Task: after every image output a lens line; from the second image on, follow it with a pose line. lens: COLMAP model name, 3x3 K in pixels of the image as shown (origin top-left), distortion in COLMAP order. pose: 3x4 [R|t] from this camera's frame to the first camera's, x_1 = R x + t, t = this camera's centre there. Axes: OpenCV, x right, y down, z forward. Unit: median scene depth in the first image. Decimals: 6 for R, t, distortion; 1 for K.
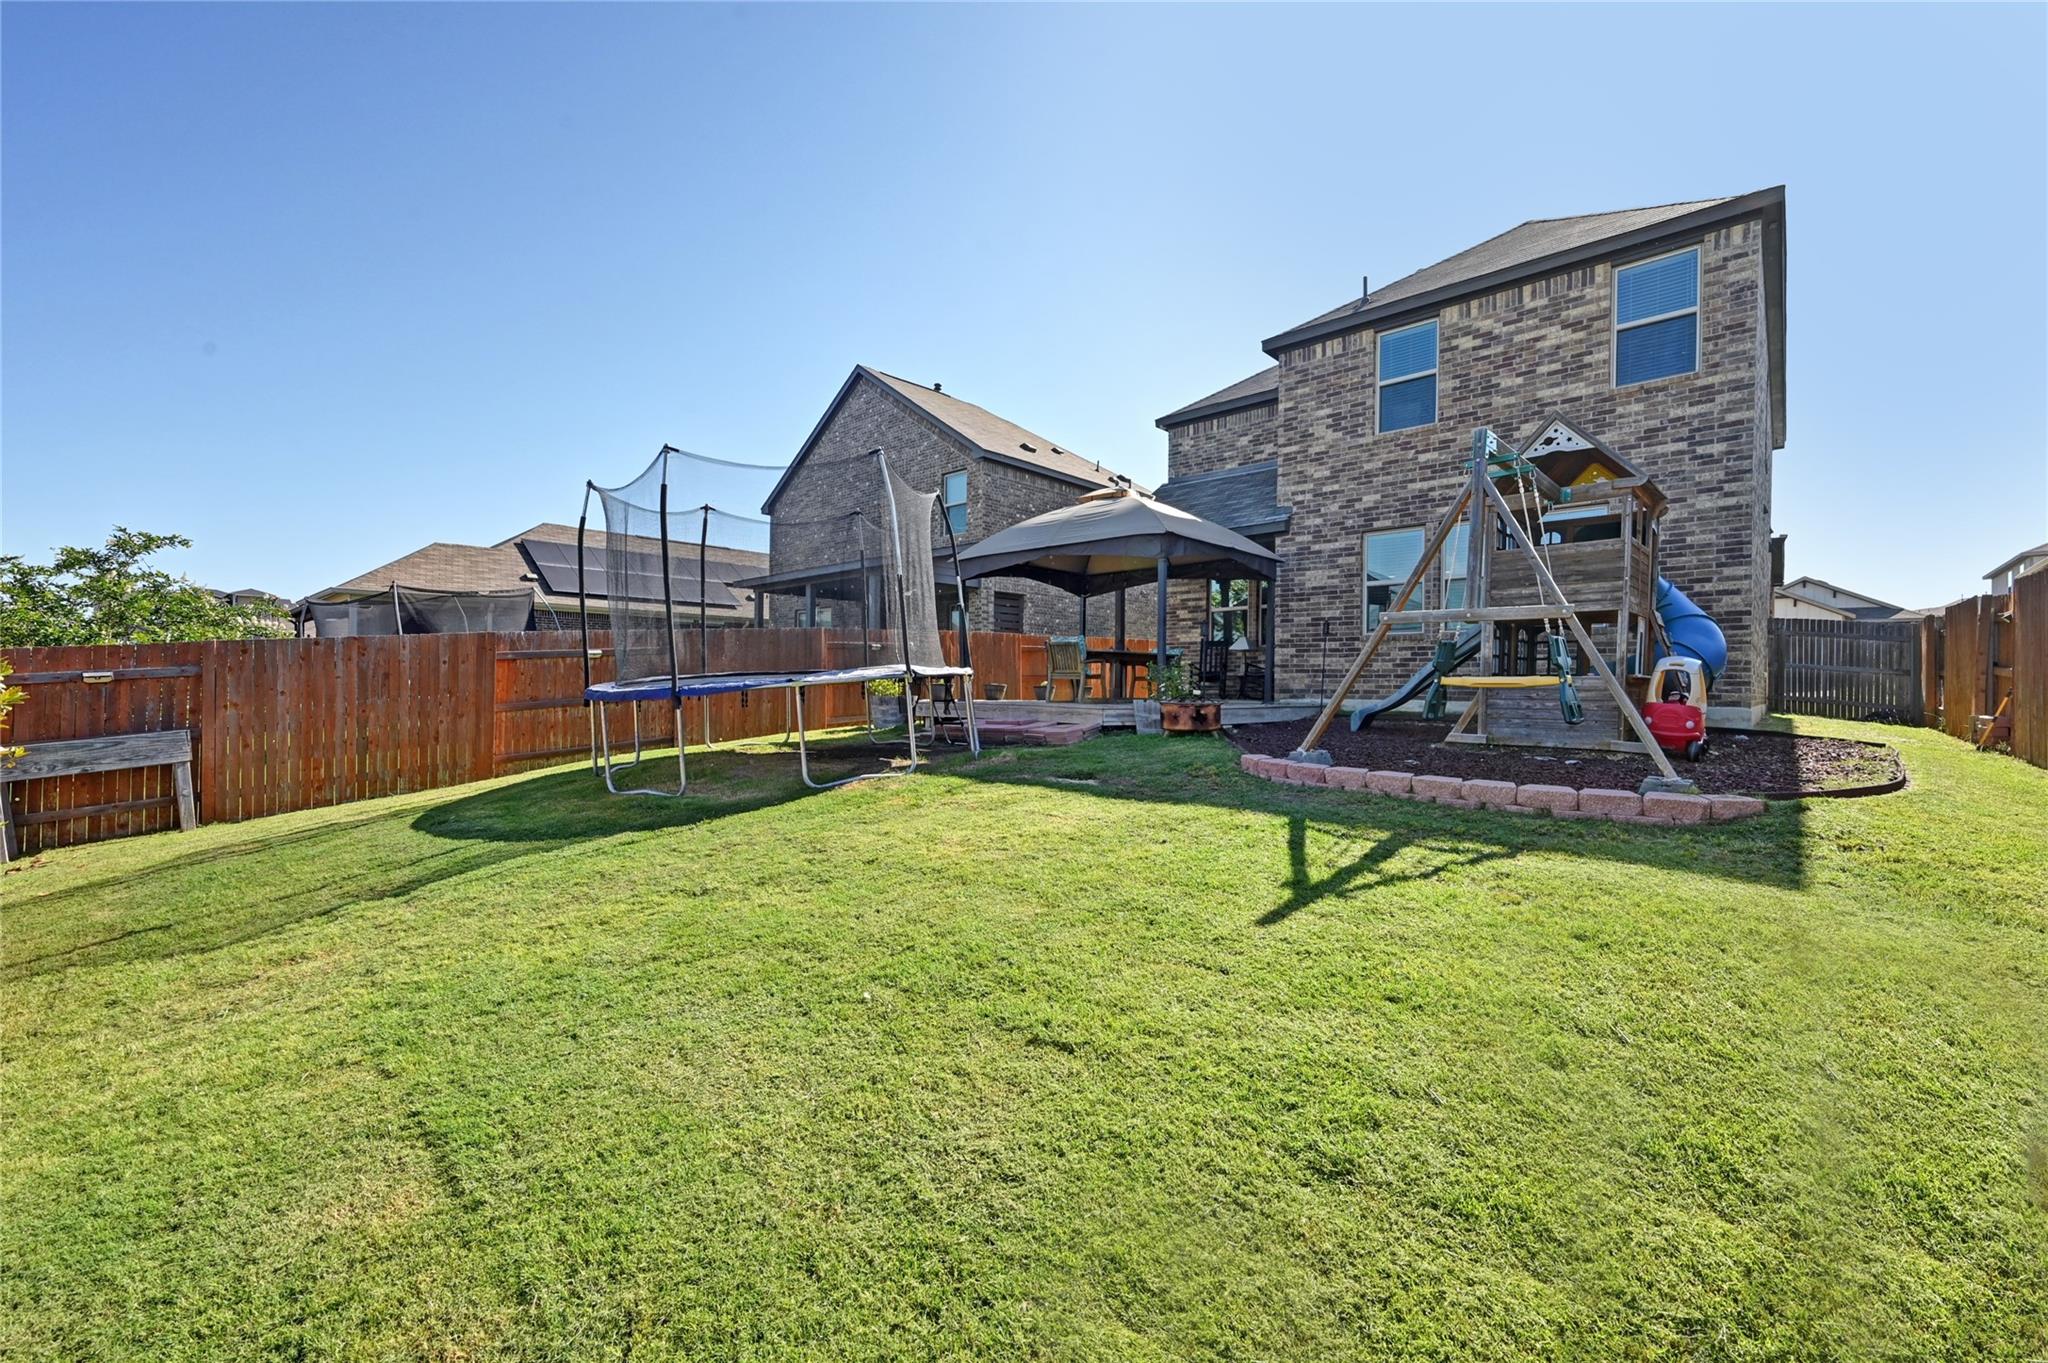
lens RADIAL K [[833.2, 0, 1041.5], [0, 833.2, 680.2], [0, 0, 1]] dist [0.008176, -0.007777]
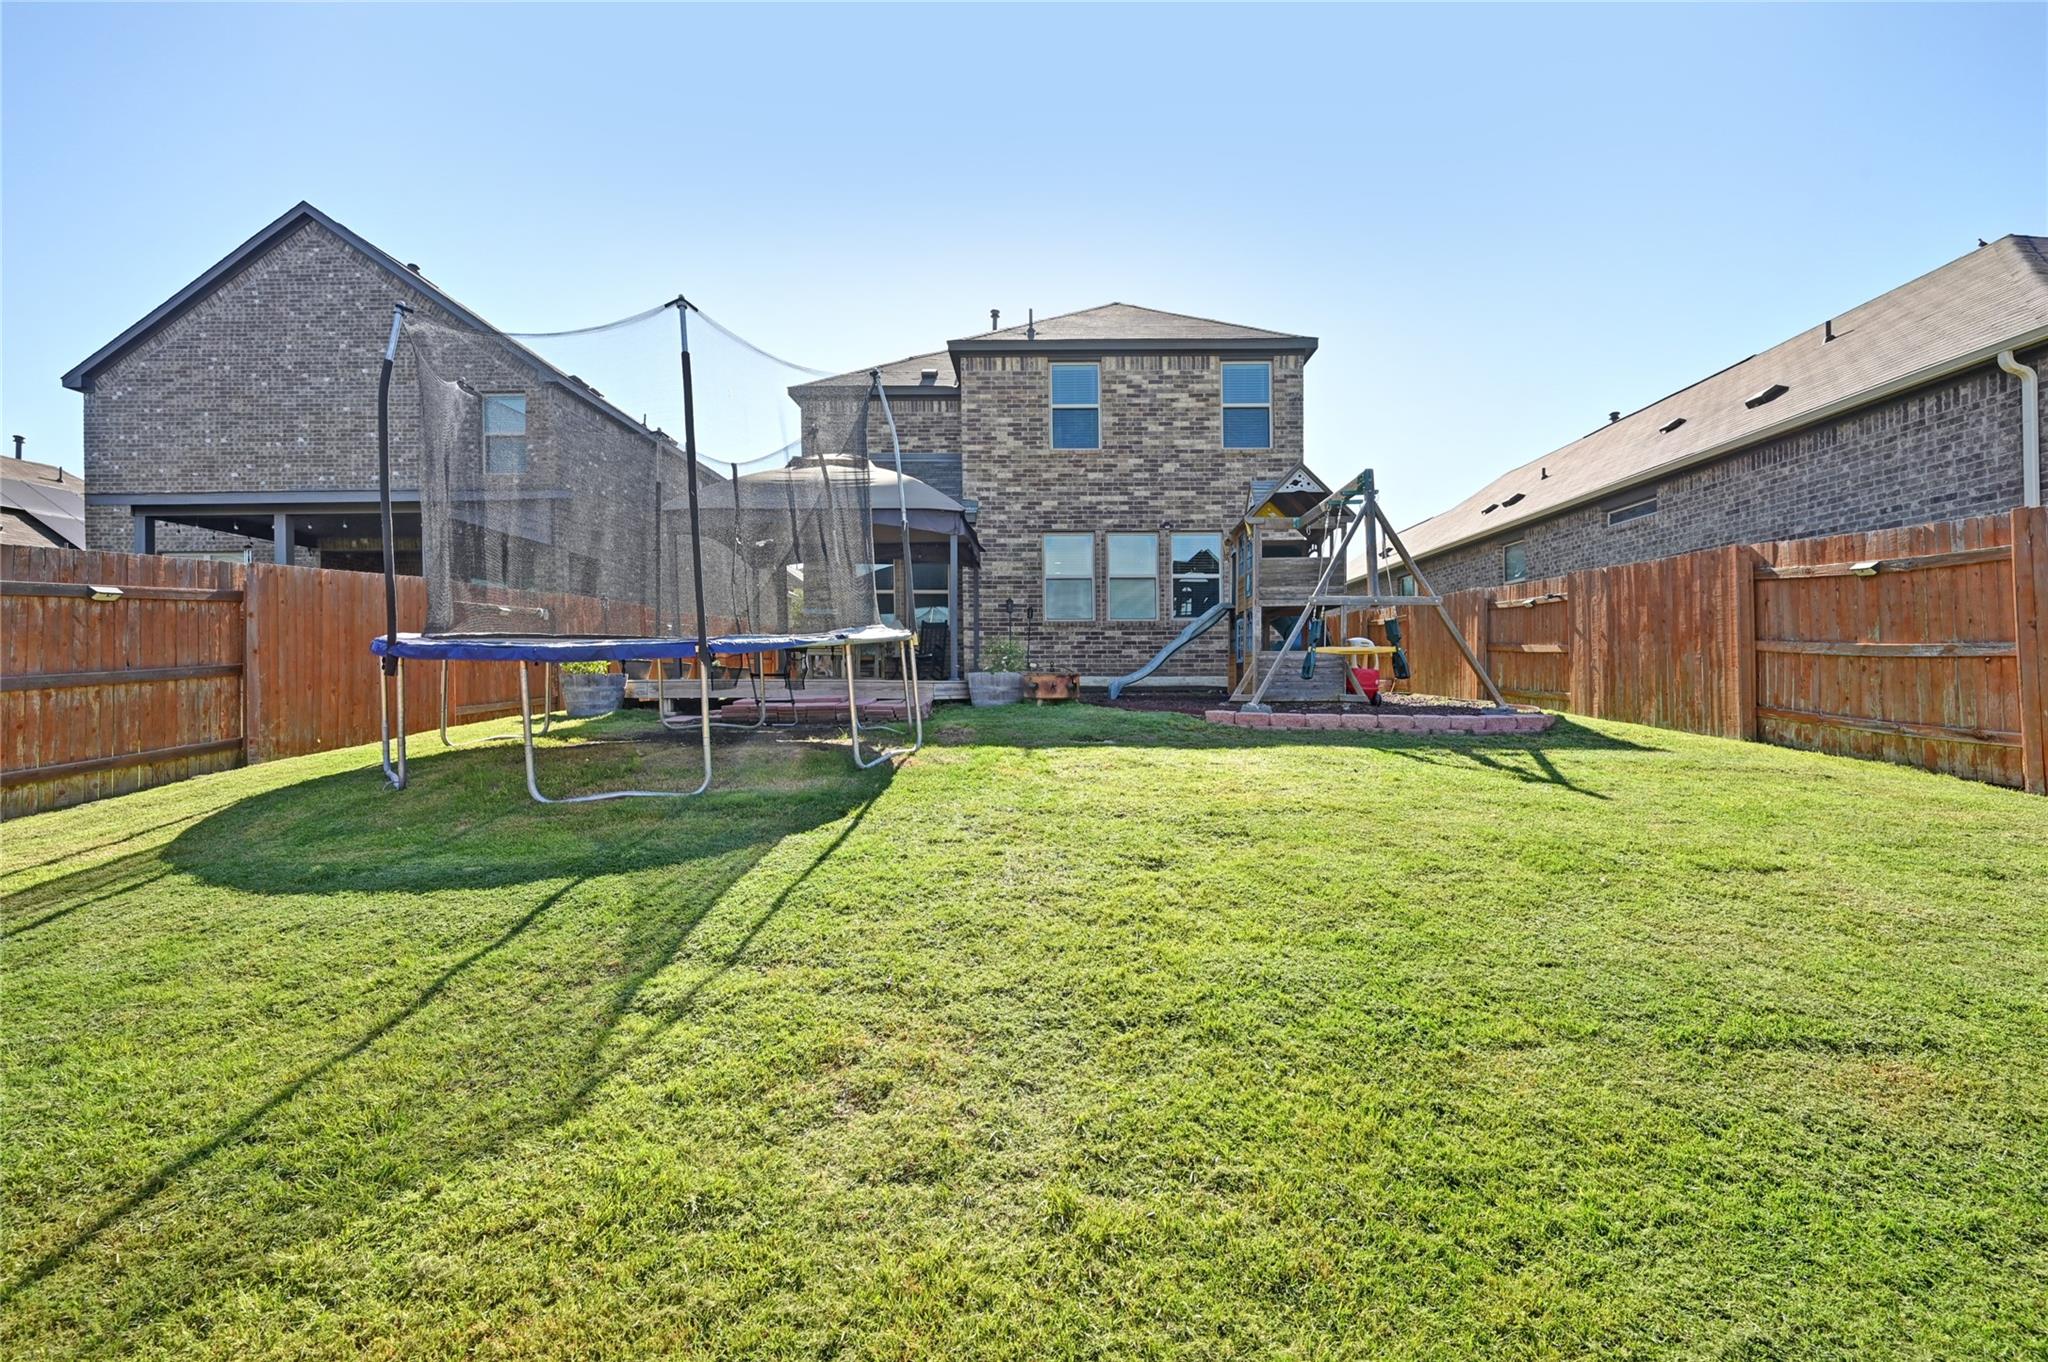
lens RADIAL K [[833.2, 0, 1037.2], [0, 833.2, 676.8], [0, 0, 1]] dist [0.008176, -0.007777]
pose [[0.739353, -0.002280, 0.673314, -0.416601], [0.004322, 0.999990, -0.001359, 0.024808], [-0.673304, 0.003915, 0.739356, 0.166388]]
